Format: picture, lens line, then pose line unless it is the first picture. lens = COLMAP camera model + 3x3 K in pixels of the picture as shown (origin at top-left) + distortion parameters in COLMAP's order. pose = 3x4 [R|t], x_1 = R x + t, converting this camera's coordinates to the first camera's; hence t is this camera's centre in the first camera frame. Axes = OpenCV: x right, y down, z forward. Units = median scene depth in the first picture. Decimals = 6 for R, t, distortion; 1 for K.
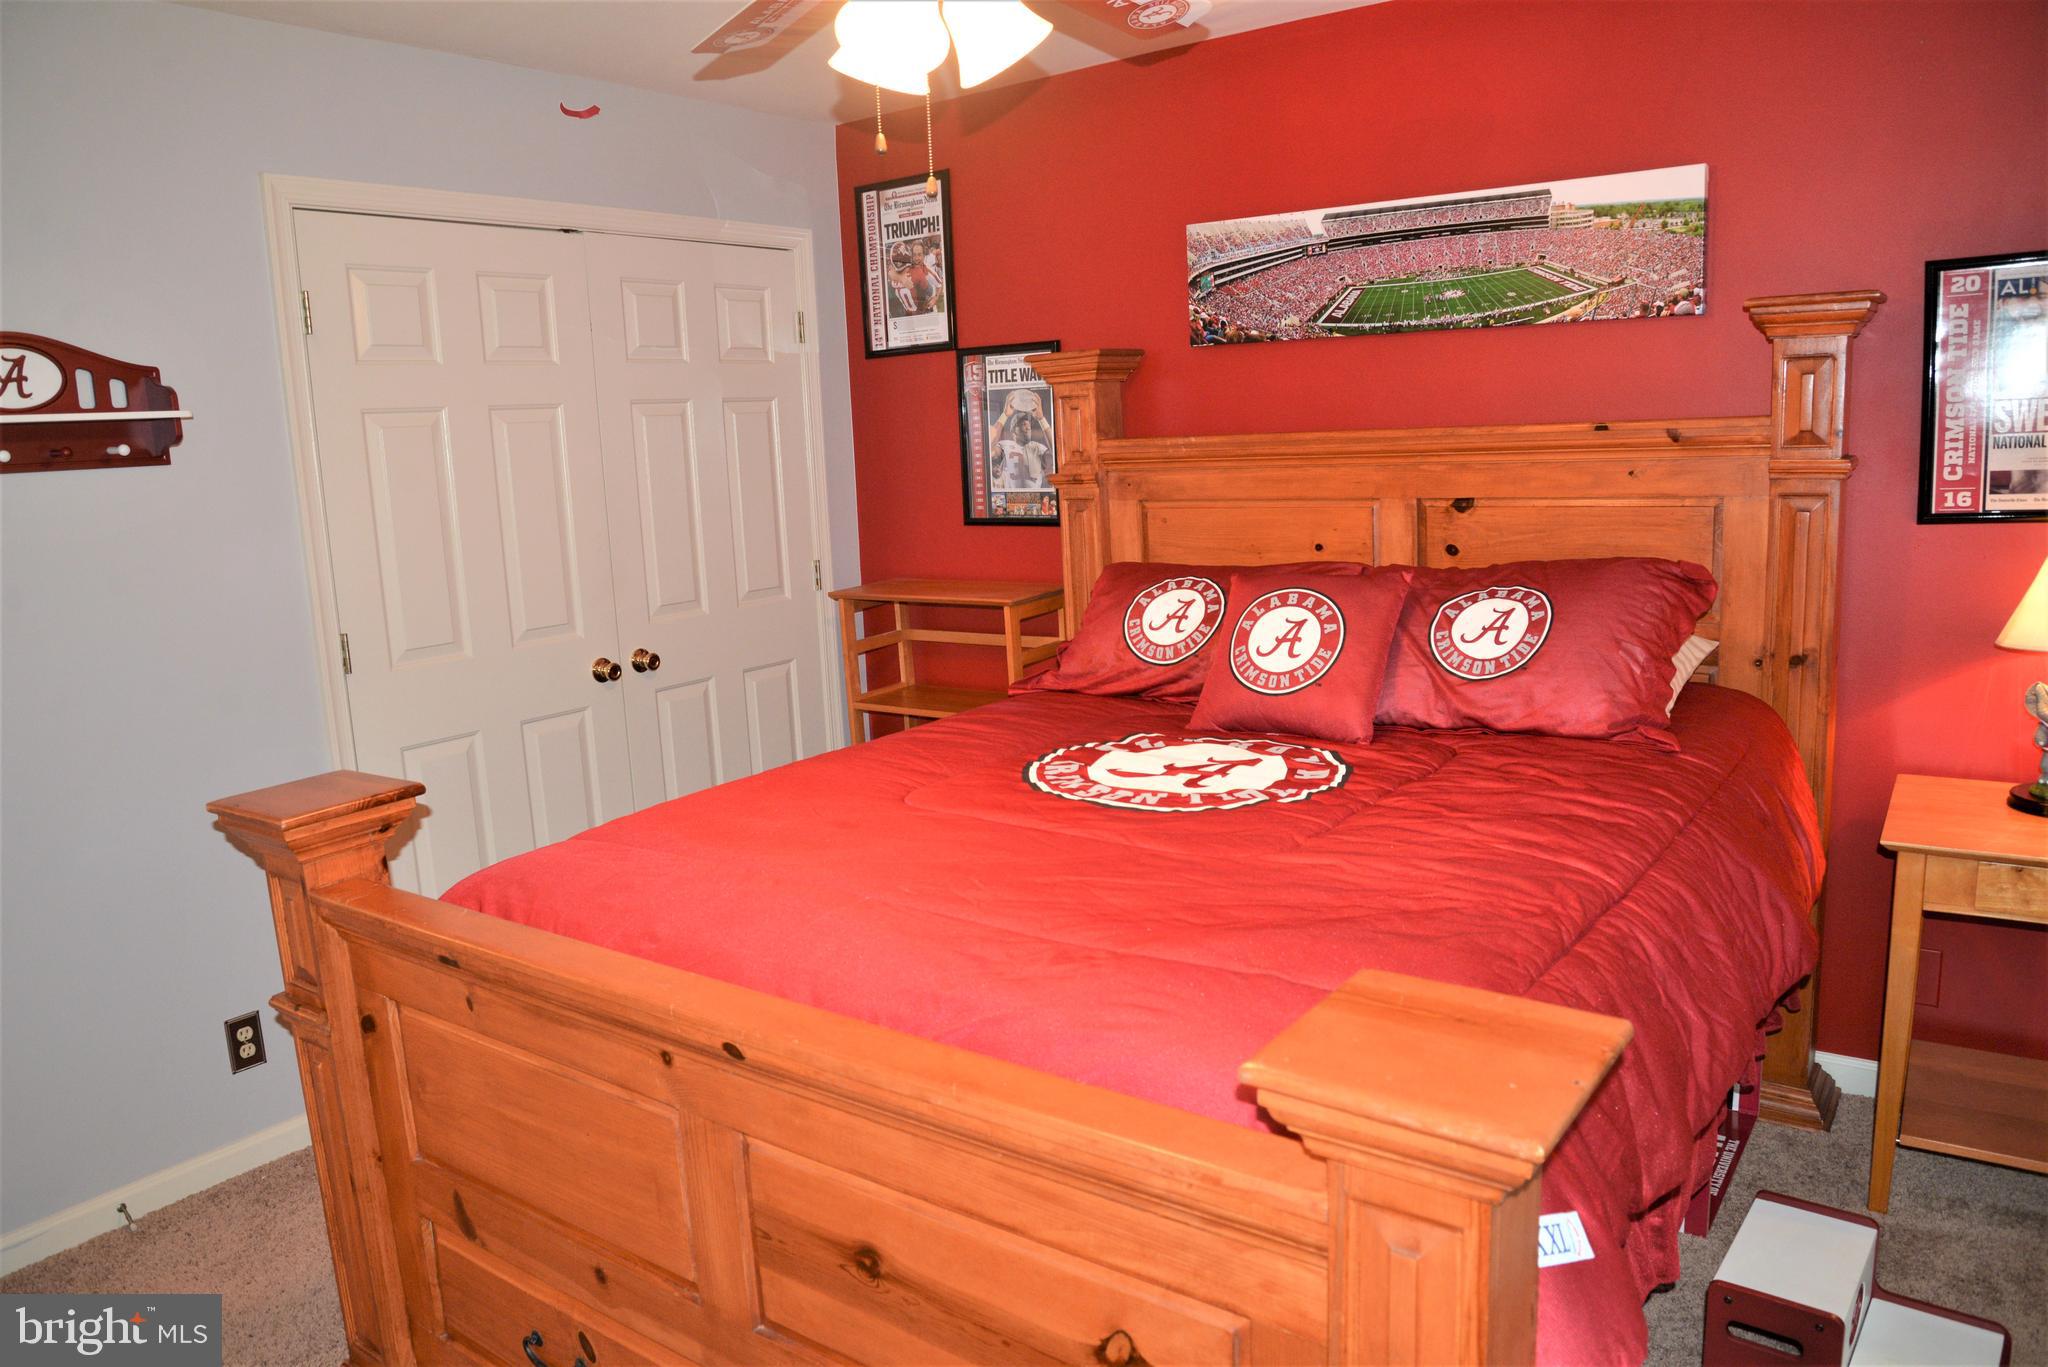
lens RADIAL K [[1407.2, 0, 1012.3], [0, 1407.2, 691.2], [0, 0, 1]] dist [-0.090135, 0.035542]
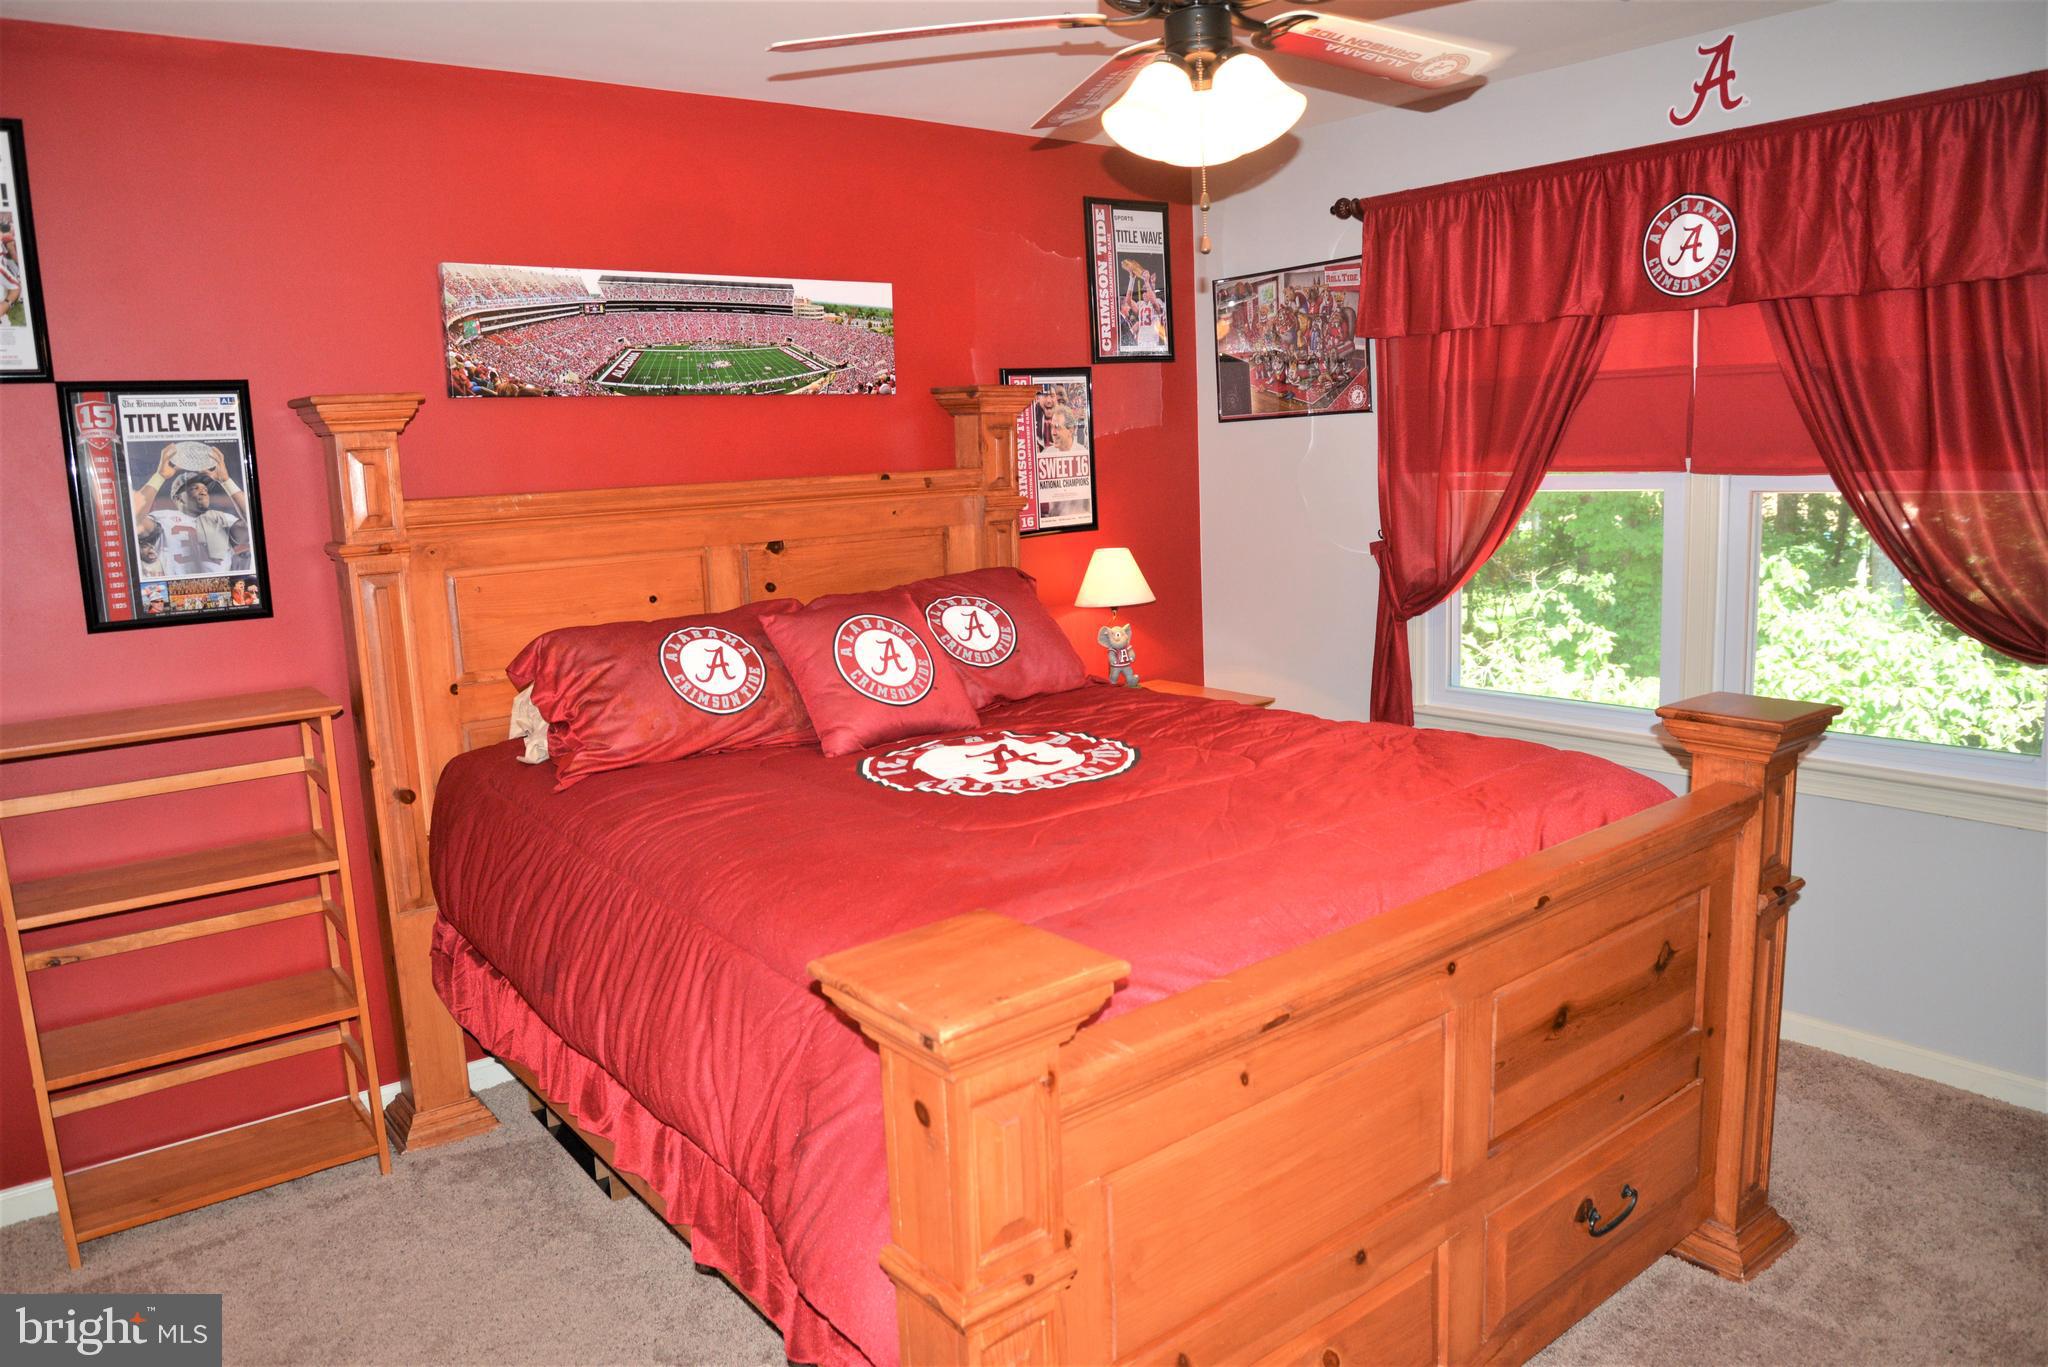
lens RADIAL K [[1407.2, 0, 999.4], [0, 1407.2, 697.2], [0, 0, 1]] dist [-0.090135, 0.035542]
pose [[0.269073, -0.131151, 0.954148, -0.706850], [0.200312, 0.976642, 0.077754, -0.062104], [-0.942059, 0.170206, 0.289059, 0.483229]]
